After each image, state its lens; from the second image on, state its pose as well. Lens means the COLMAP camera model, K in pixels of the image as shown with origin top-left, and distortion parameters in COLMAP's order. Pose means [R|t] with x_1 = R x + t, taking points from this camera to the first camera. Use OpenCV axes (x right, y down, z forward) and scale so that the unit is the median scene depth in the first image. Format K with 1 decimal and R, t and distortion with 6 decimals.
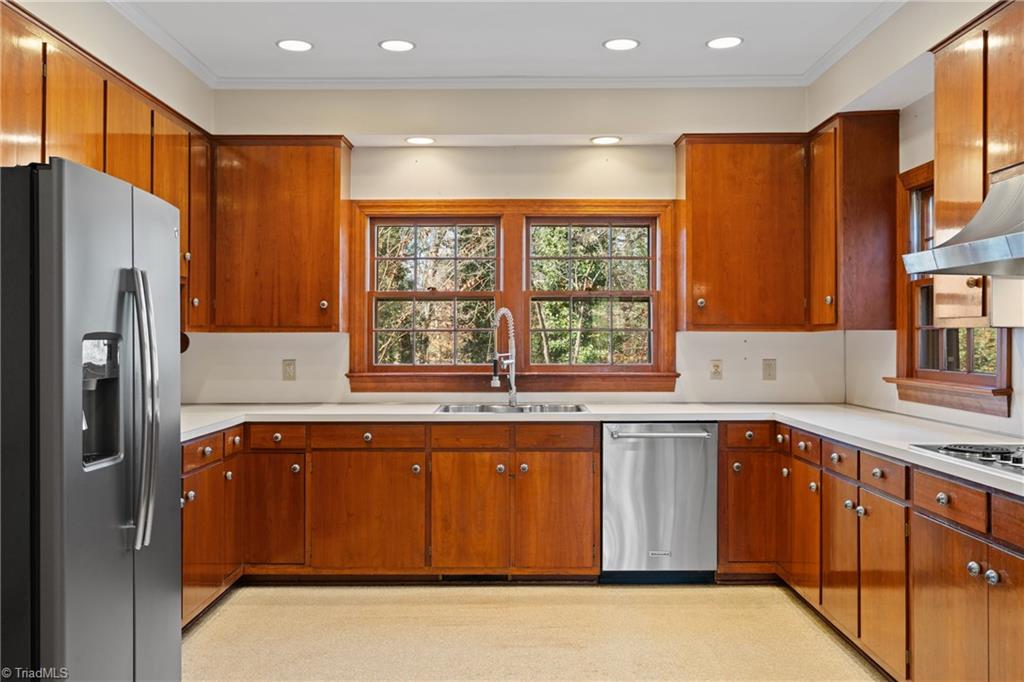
lens RADIAL K [[876.0, 0, 513.8], [0, 876.0, 339.5], [0, 0, 1]] dist [0.004710, -0.015227]
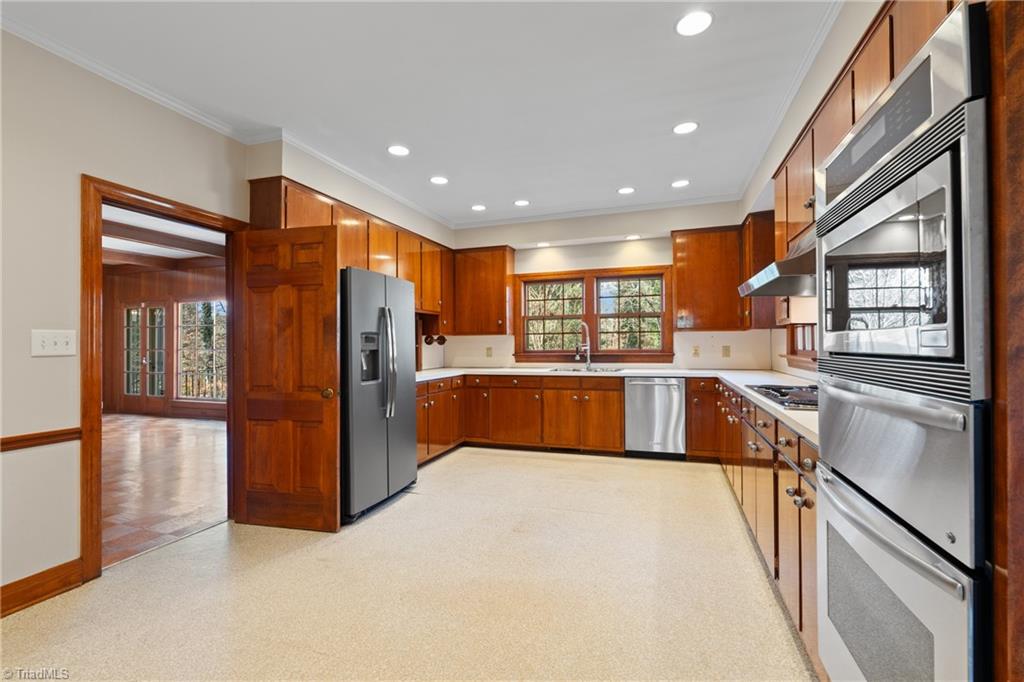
lens RADIAL K [[448.2, 0, 512.3], [0, 448.2, 342.8], [0, 0, 1]] dist [-0.007404, 0.000274]
pose [[0.948307, -0.009233, -0.317219, 0.177004], [0.009081, 0.999957, -0.001957, 0.014777], [0.317224, -0.001025, 0.948350, -0.063975]]
